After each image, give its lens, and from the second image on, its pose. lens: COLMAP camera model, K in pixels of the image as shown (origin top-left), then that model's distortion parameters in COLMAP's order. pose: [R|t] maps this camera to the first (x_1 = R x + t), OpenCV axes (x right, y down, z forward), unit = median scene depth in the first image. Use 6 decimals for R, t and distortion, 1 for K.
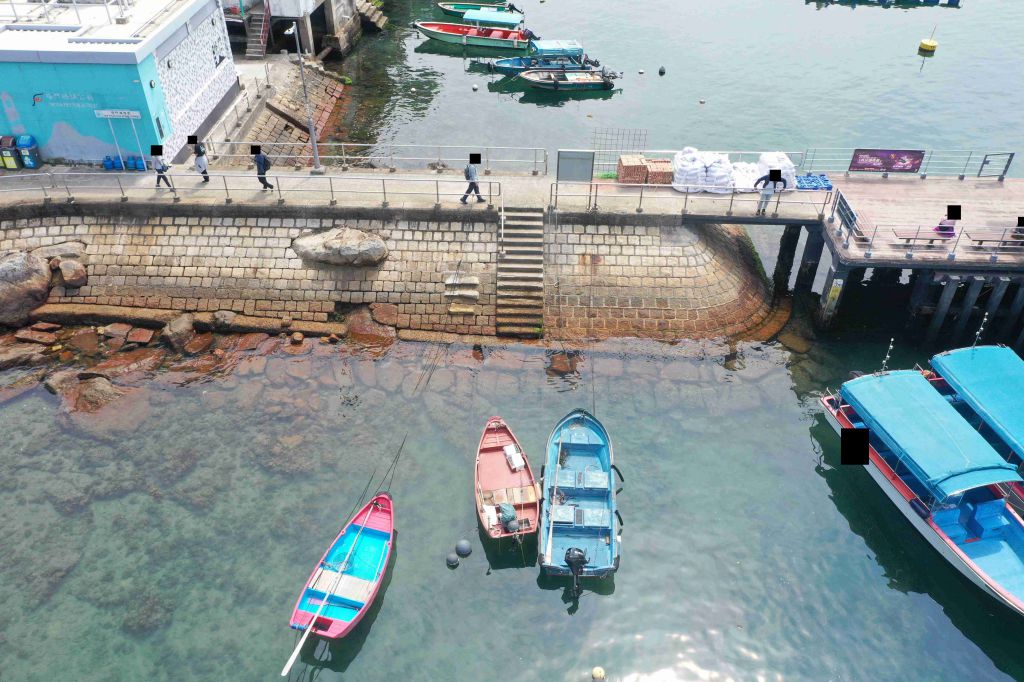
lens RADIAL K [[821.0, 0, 507.9], [0, 821.0, 339.7], [0, 0, 1]] dist [0.016793, -0.000208]
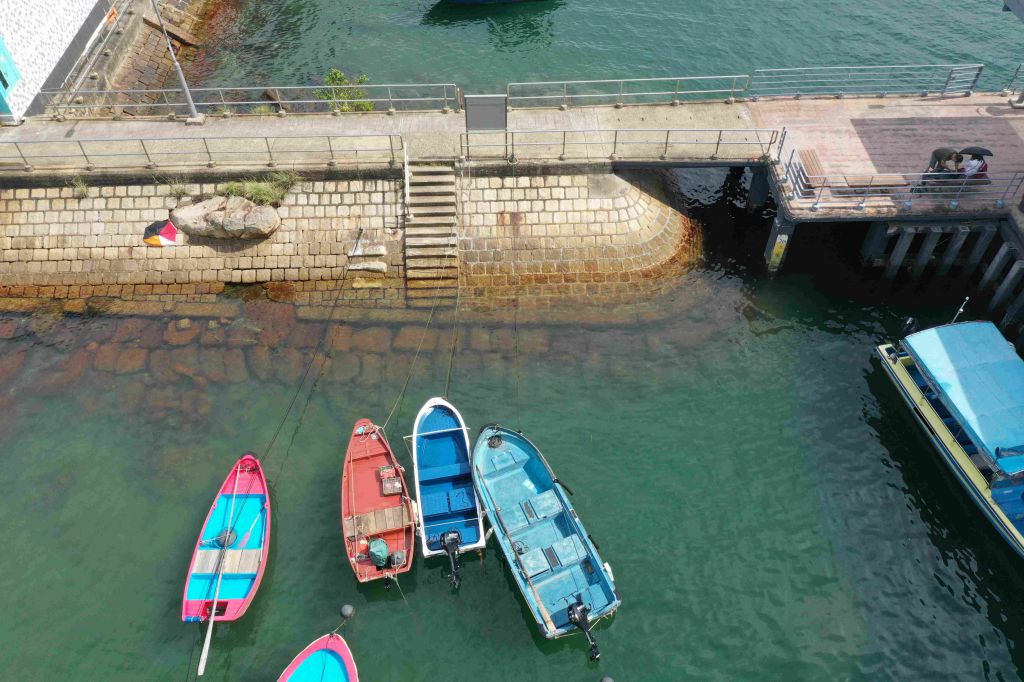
lens RADIAL K [[821.0, 0, 511.8], [0, 821.0, 343.8], [0, 0, 1]] dist [0.016793, -0.000208]
pose [[0.998218, -0.054073, 0.025219, 0.071983], [0.048508, 0.981602, 0.184675, -0.127322], [-0.034741, -0.183123, 0.982476, 0.099219]]
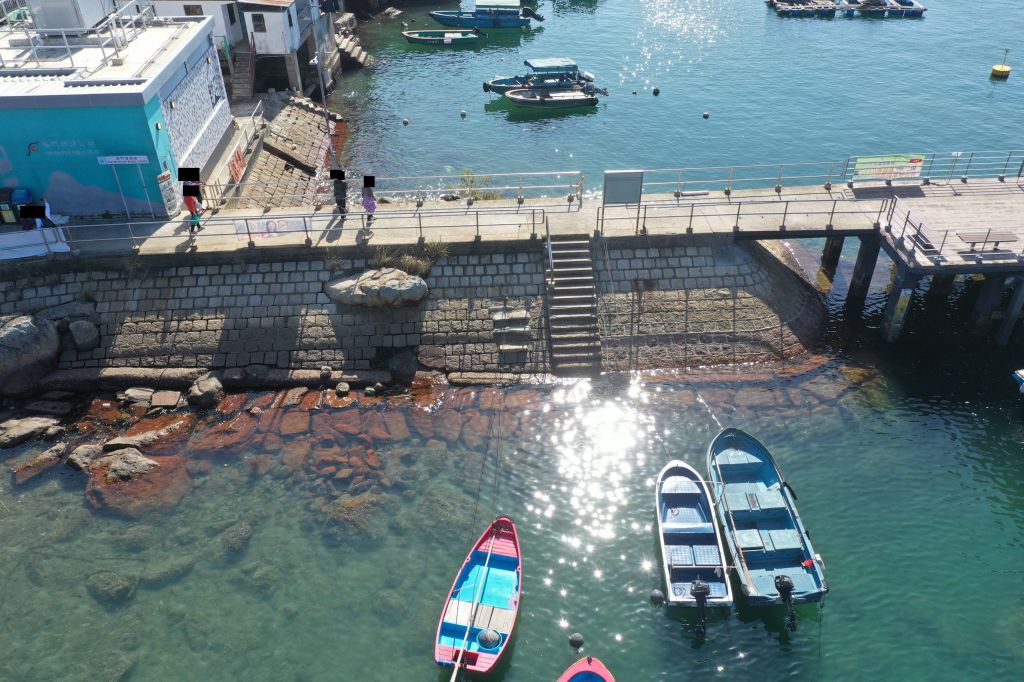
lens RADIAL K [[812.8, 0, 508.3], [0, 812.8, 338.7], [0, 0, 1]] dist [-0.002082, 0.003436]
pose [[0.995920, -0.065067, 0.062524, -0.116416], [0.067363, 0.997103, -0.035334, -0.013032], [-0.060043, 0.039402, 0.997418, 0.076893]]
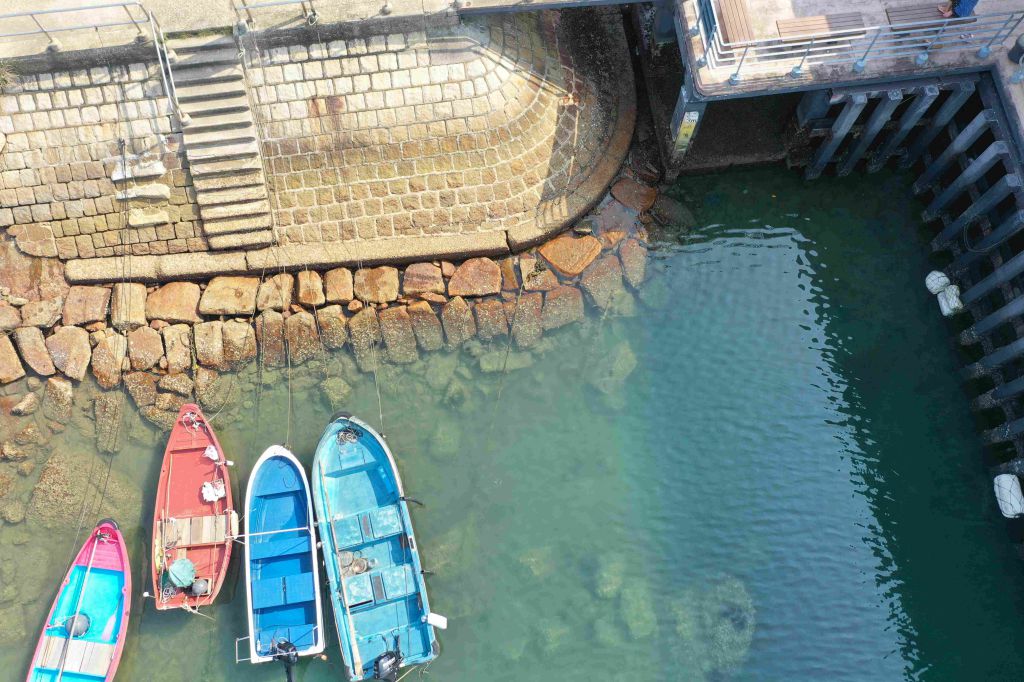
lens RADIAL K [[821.0, 0, 508.5], [0, 821.0, 347.4], [0, 0, 1]] dist [0.016793, -0.000208]
pose [[0.986864, -0.157830, 0.034474, 0.188222], [0.113487, 0.829158, 0.547373, -0.275715], [-0.114977, -0.536271, 0.836178, 0.334832]]
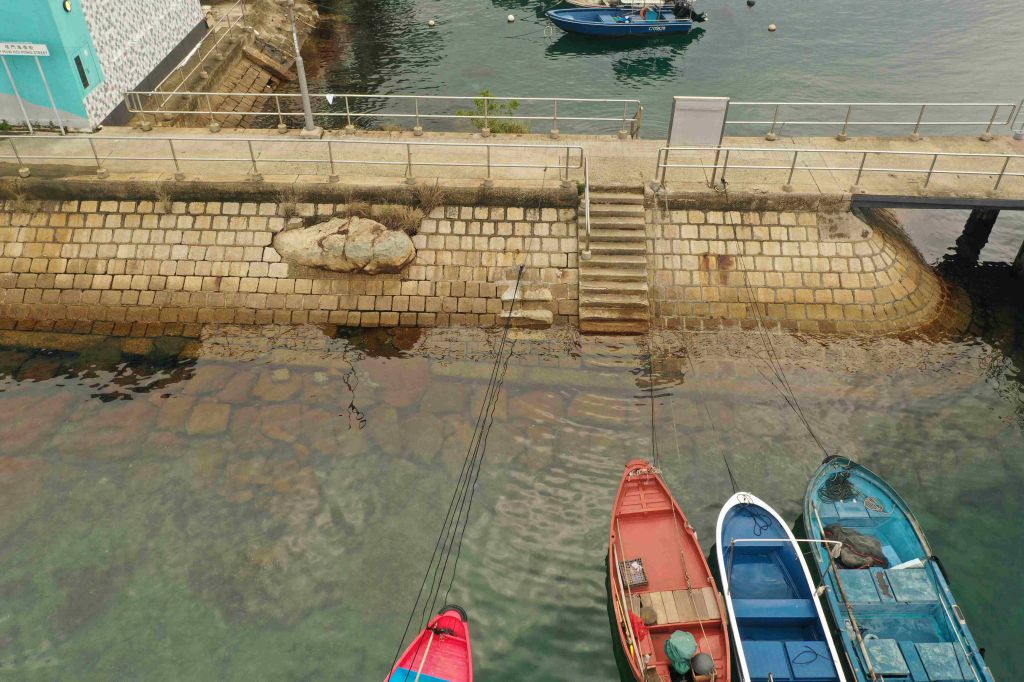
lens RADIAL K [[821.0, 0, 509.4], [0, 821.0, 341.8], [0, 0, 1]] dist [0.016793, -0.000208]
pose [[0.999984, -0.003490, 0.004520, -0.071743], [0.003404, 0.999816, 0.018860, -0.045353], [-0.004585, -0.018844, 0.999812, 0.321946]]
